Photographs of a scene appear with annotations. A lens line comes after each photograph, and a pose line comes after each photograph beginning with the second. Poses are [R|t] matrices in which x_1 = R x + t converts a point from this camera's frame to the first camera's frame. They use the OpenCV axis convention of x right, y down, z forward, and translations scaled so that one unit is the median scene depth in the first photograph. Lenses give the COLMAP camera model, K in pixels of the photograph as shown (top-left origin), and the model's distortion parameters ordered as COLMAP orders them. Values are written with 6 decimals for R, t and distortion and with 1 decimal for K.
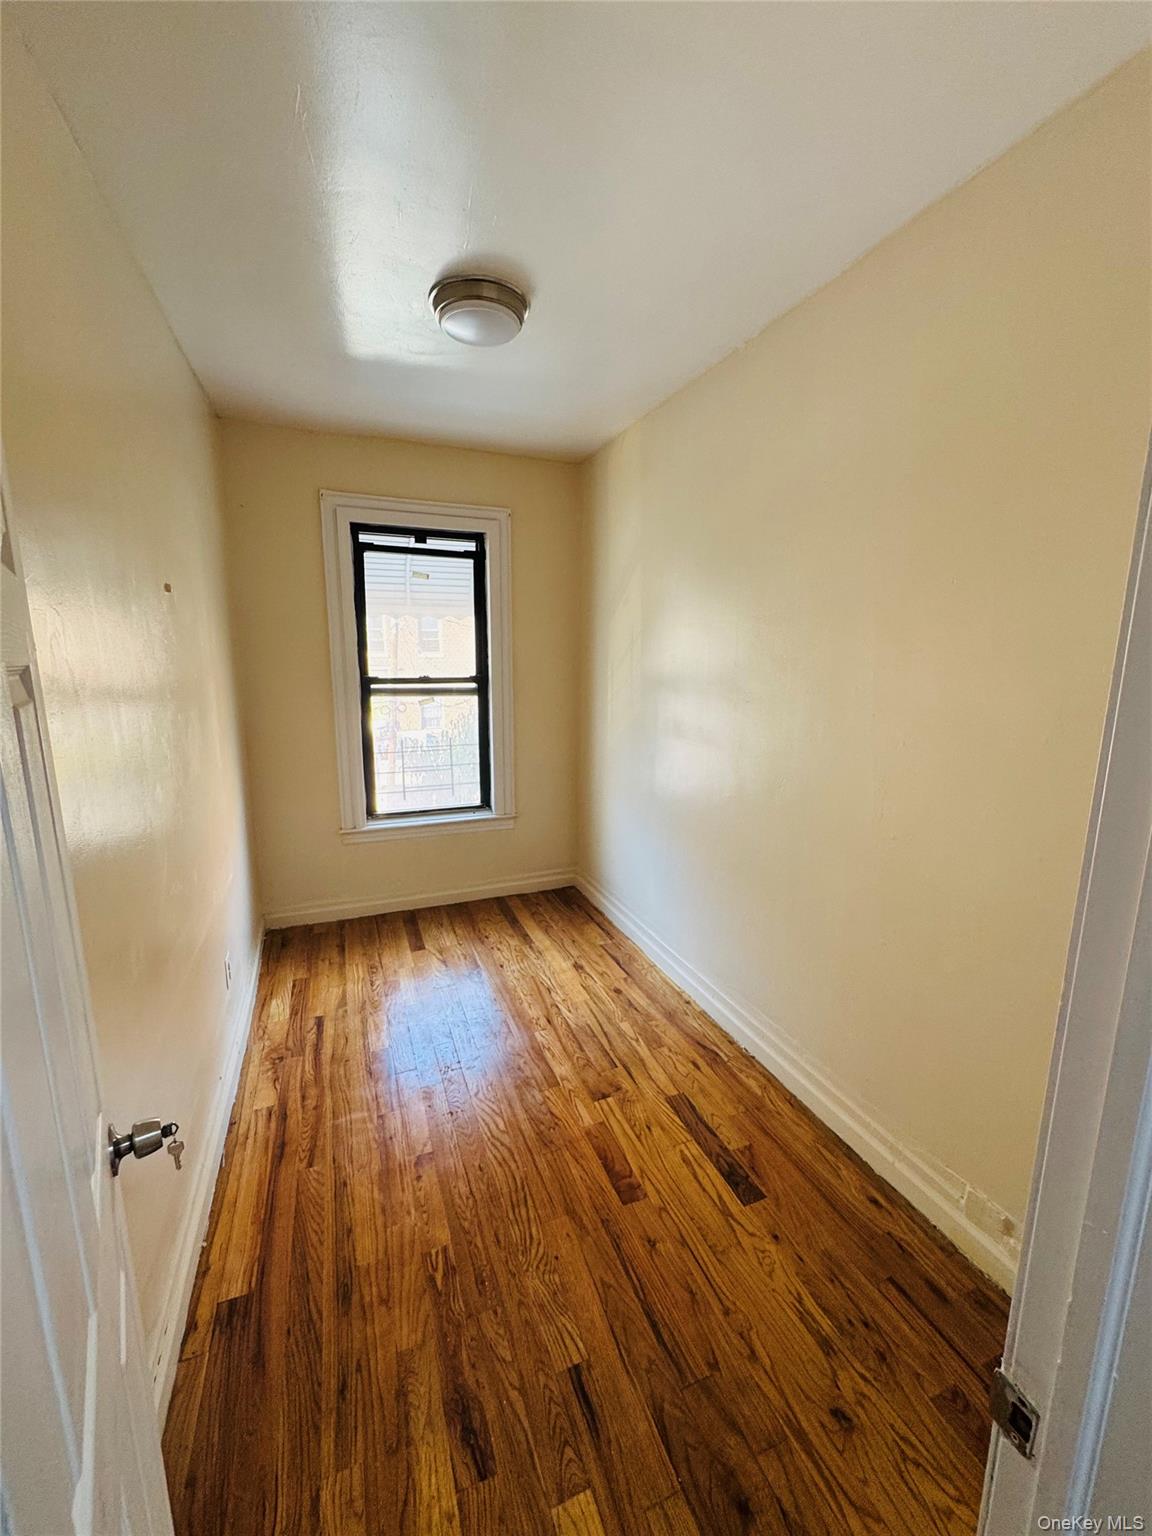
lens RADIAL K [[611.1, 0, 573.8], [0, 611.1, 764.2], [0, 0, 1]] dist [-0.003363, 0.000432]
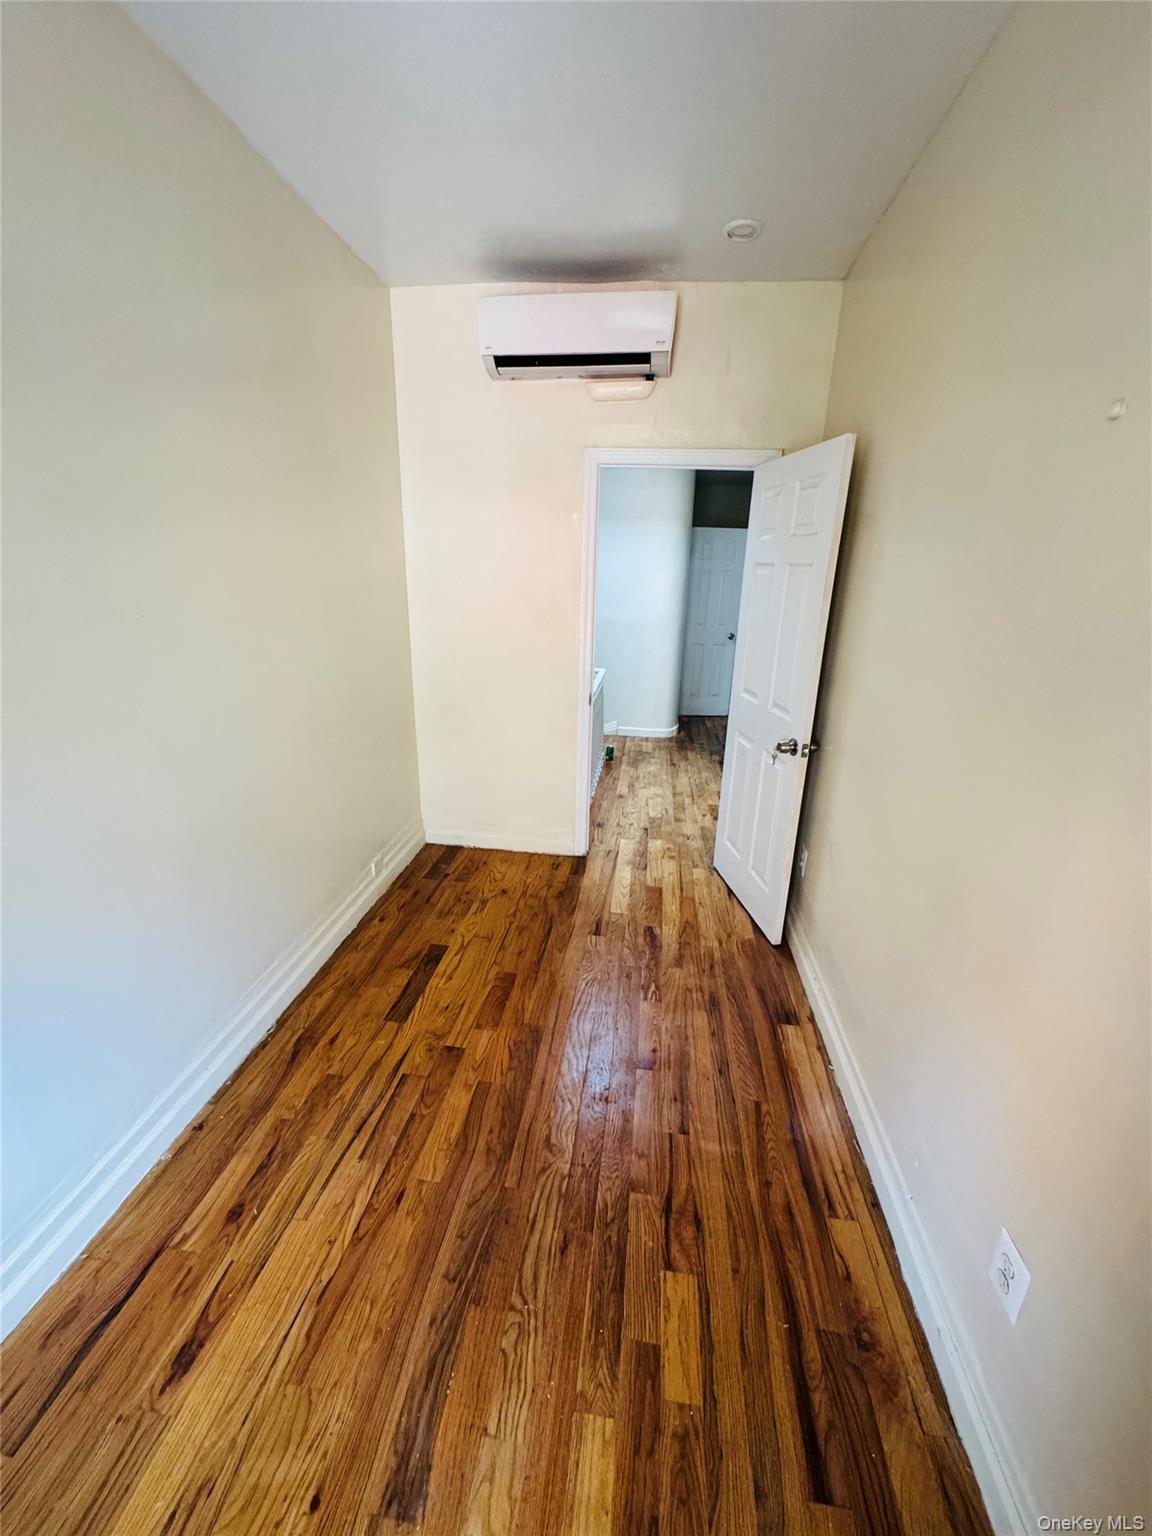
lens RADIAL K [[611.1, 0, 576.1], [0, 611.1, 766.3], [0, 0, 1]] dist [-0.003363, 0.000432]
pose [[-0.875644, -0.164465, 0.454092, -0.516513], [0.066378, 0.890325, 0.450461, -0.262196], [-0.478375, 0.424585, -0.768691, 1.605229]]
